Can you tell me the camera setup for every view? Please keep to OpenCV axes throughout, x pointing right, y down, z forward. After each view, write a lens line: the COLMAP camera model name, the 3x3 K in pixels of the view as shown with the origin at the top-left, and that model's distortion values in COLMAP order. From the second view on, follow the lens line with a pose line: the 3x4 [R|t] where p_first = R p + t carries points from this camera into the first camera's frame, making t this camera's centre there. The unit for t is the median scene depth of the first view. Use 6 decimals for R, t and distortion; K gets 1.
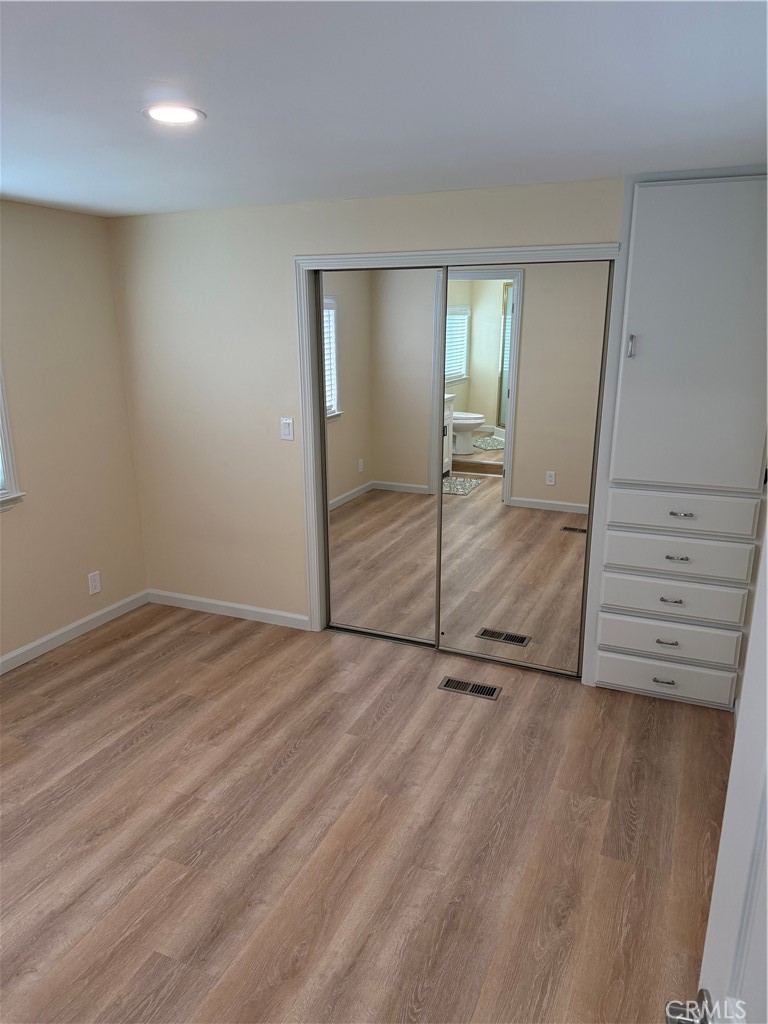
lens RADIAL K [[719.5, 0, 386.9], [0, 719.5, 502.9], [0, 0, 1]] dist [0.074920, -0.088612]
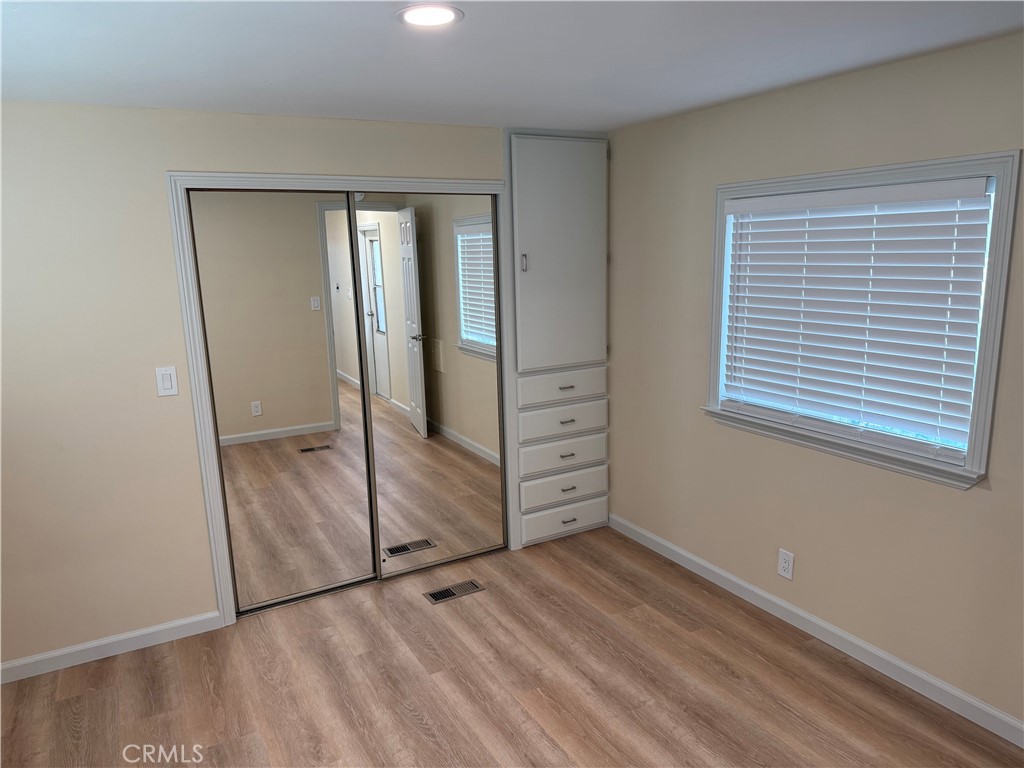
lens RADIAL K [[719.5, 0, 514.1], [0, 719.5, 378.0], [0, 0, 1]] dist [0.074920, -0.088612]
pose [[0.606089, -0.164150, 0.778274, -0.629525], [0.218691, 0.975153, 0.035367, -0.065044], [-0.764742, 0.148766, 0.626927, 0.249730]]
